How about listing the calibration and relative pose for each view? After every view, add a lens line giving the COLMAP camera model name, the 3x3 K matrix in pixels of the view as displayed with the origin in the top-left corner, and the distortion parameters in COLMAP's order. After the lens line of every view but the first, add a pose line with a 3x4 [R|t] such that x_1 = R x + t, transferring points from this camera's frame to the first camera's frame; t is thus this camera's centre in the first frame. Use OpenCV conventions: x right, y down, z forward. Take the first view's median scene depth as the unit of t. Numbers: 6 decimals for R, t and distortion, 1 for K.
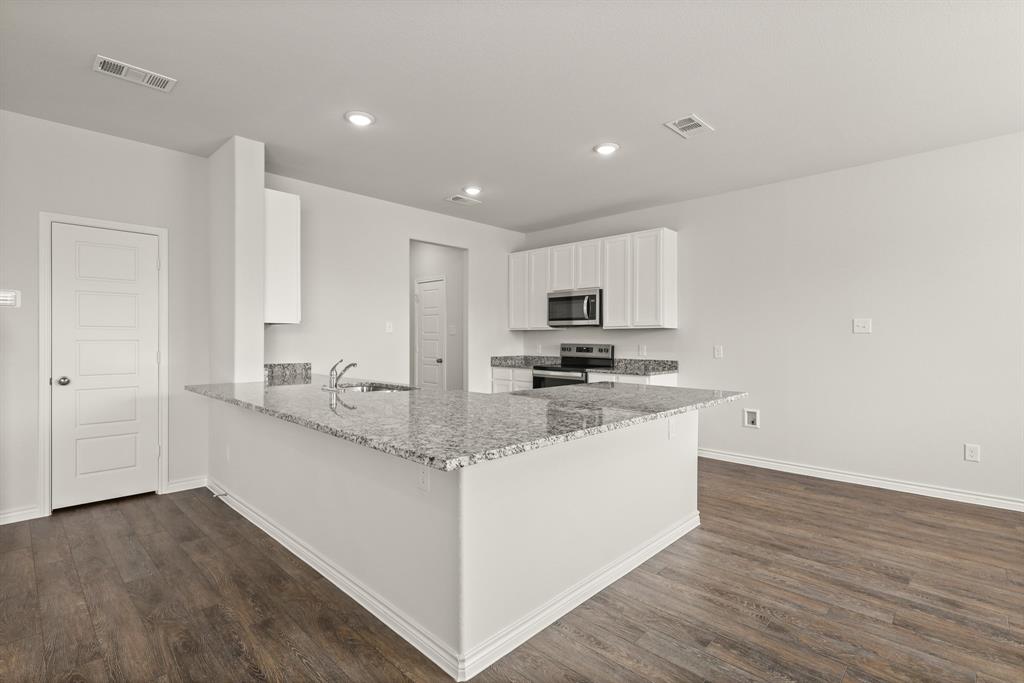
lens RADIAL K [[483.2, 0, 504.3], [0, 483.2, 340.0], [0, 0, 1]] dist [0.000790, -0.000120]
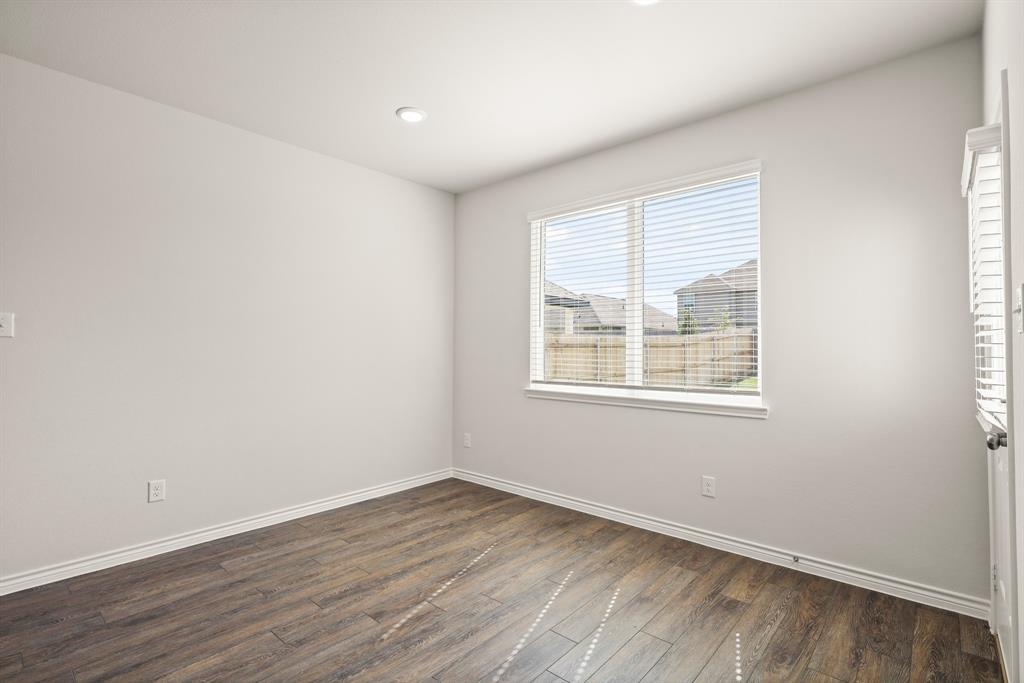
lens RADIAL K [[483.2, 0, 504.3], [0, 483.2, 340.0], [0, 0, 1]] dist [0.000790, -0.000120]
pose [[-0.048555, 0.016303, 0.998687, 0.161929], [0.001318, 0.999867, -0.016258, -0.000560], [-0.998820, 0.000527, -0.048570, 0.528998]]
